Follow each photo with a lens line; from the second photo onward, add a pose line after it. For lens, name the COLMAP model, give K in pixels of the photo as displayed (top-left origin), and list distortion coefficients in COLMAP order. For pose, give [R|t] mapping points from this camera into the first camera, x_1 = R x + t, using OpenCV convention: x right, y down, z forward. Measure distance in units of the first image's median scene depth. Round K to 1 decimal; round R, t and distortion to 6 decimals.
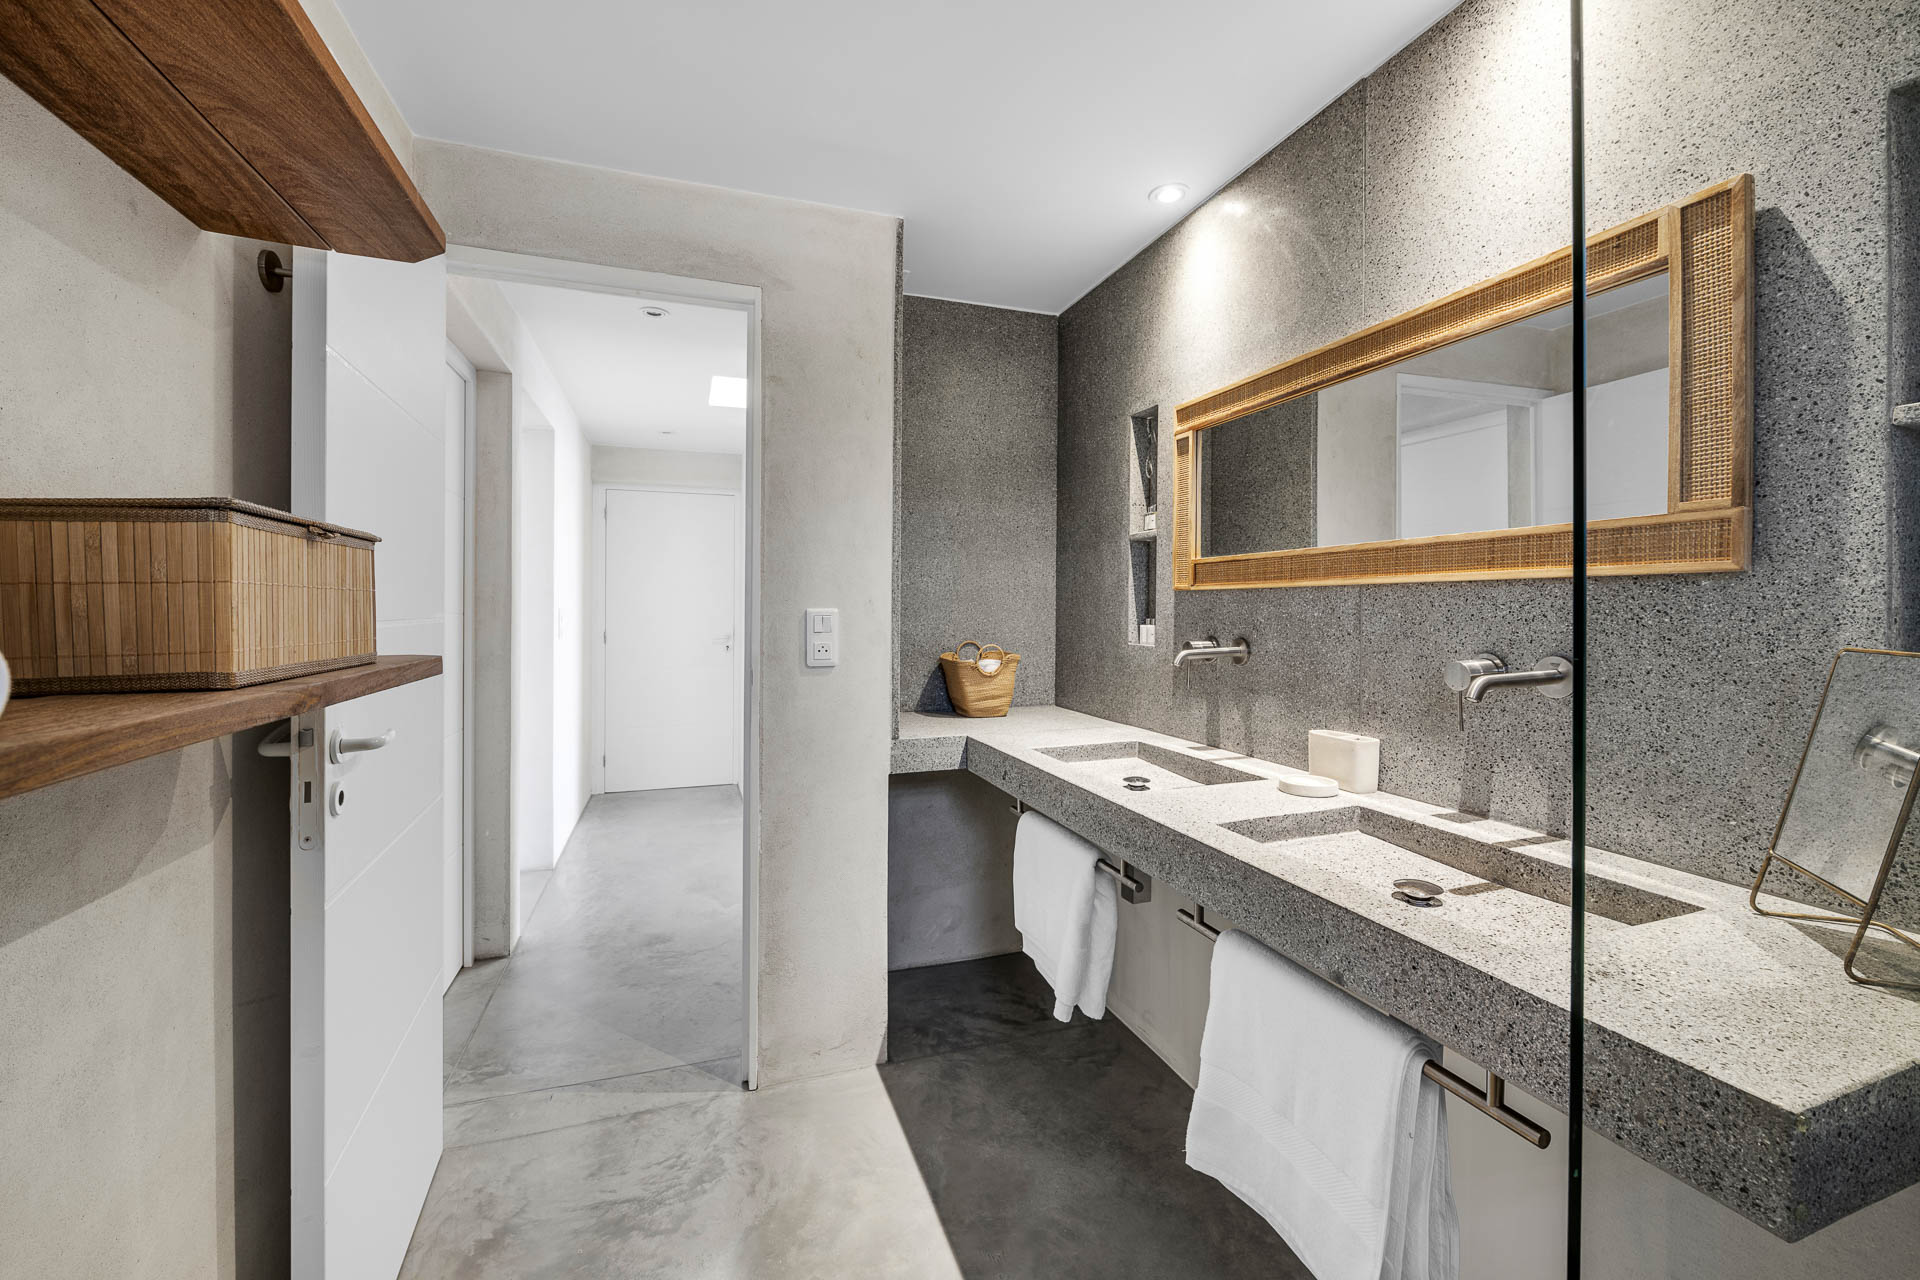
lens RADIAL K [[762.3, 0, 965.3], [0, 762.3, 612.3], [0, 0, 1]] dist [-0.006631, -0.000096]
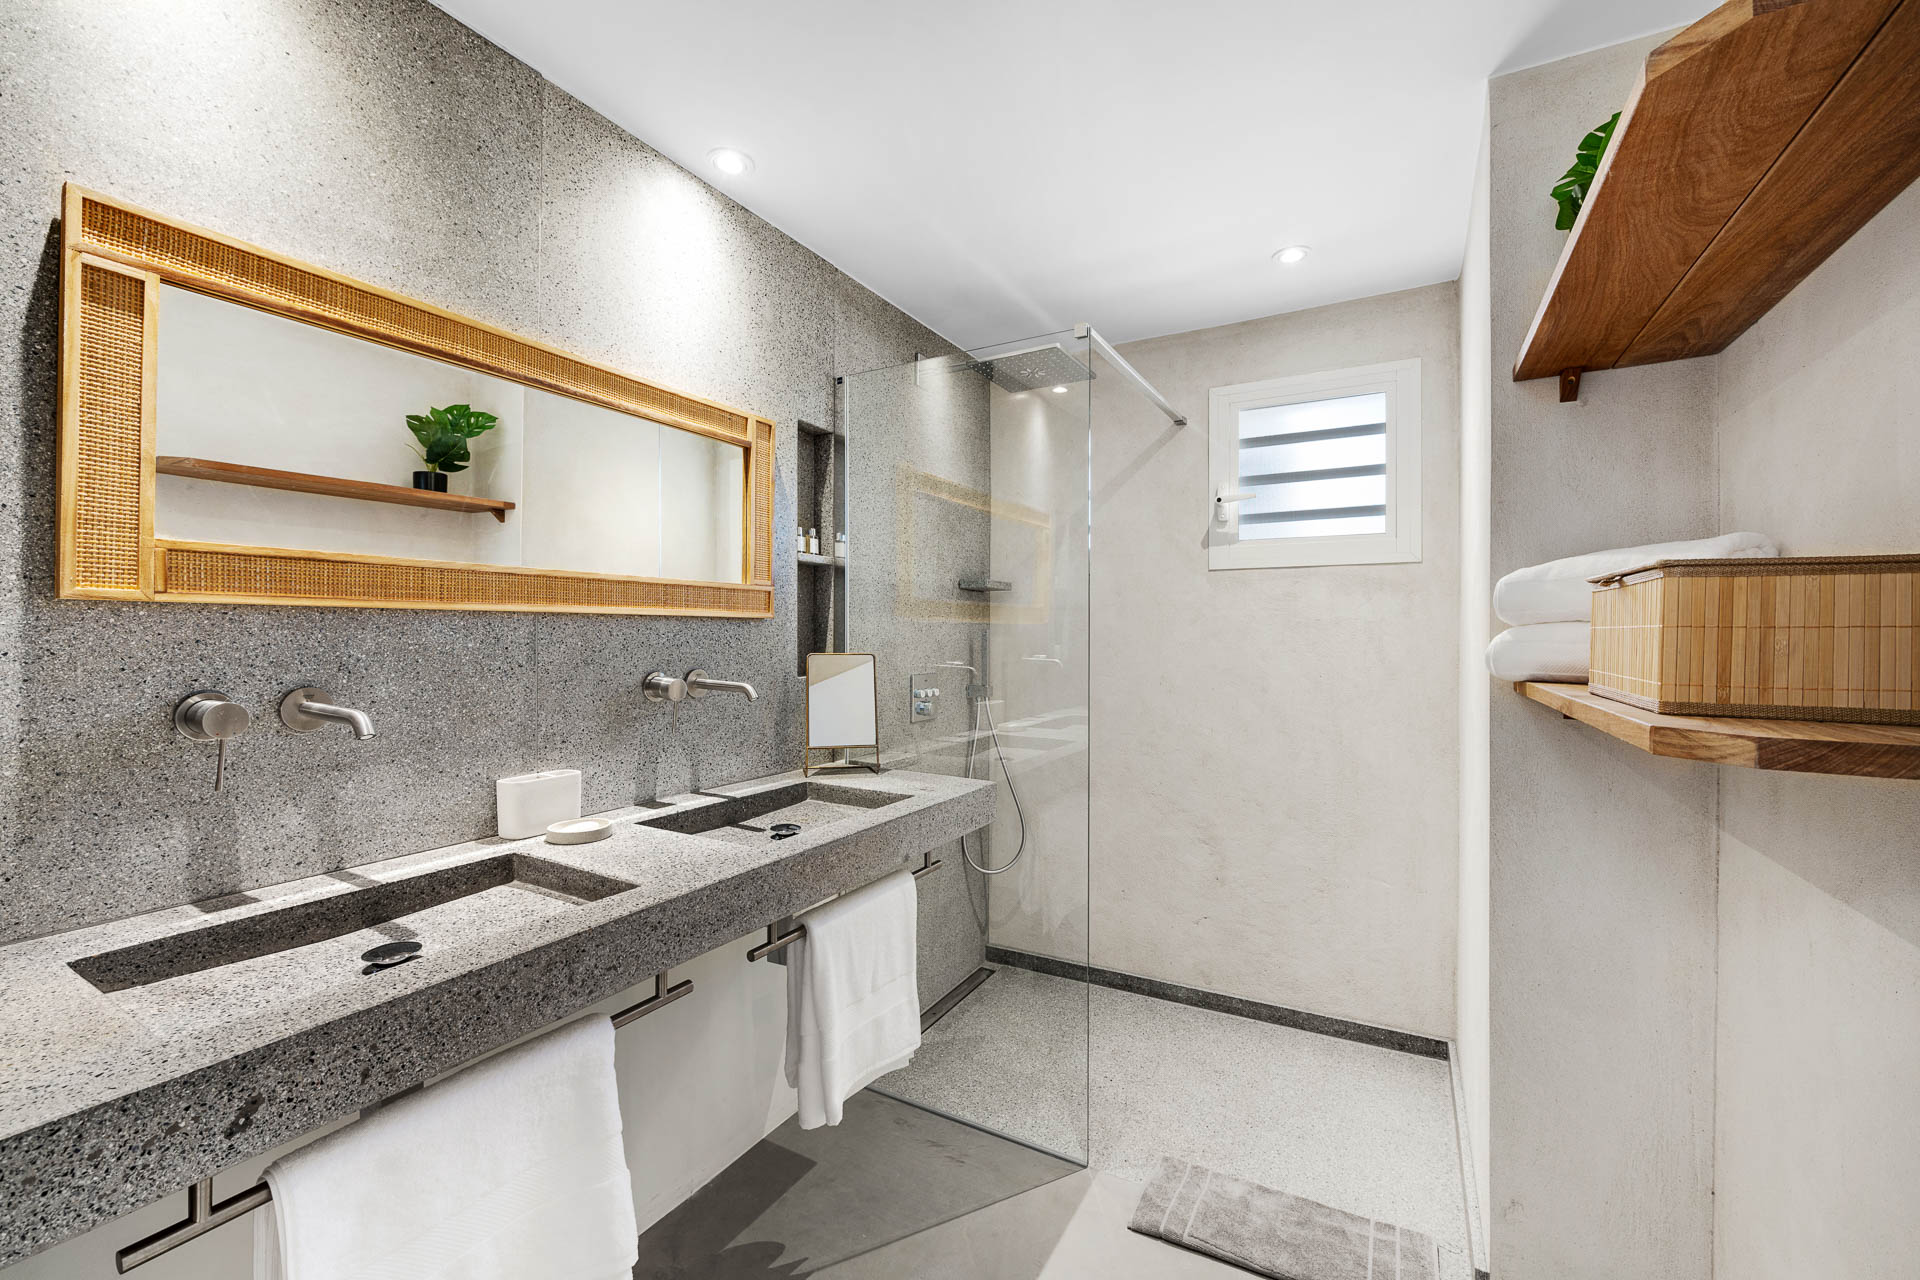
lens RADIAL K [[791.3, 0, 921.1], [0, 791.3, 635.4], [0, 0, 1]] dist [0.000106, 0.000014]
pose [[-0.626532, -0.004837, 0.779381, -0.575527], [-0.000105, 0.999981, 0.006122, -0.014716], [-0.779396, 0.003754, -0.626521, 1.333137]]
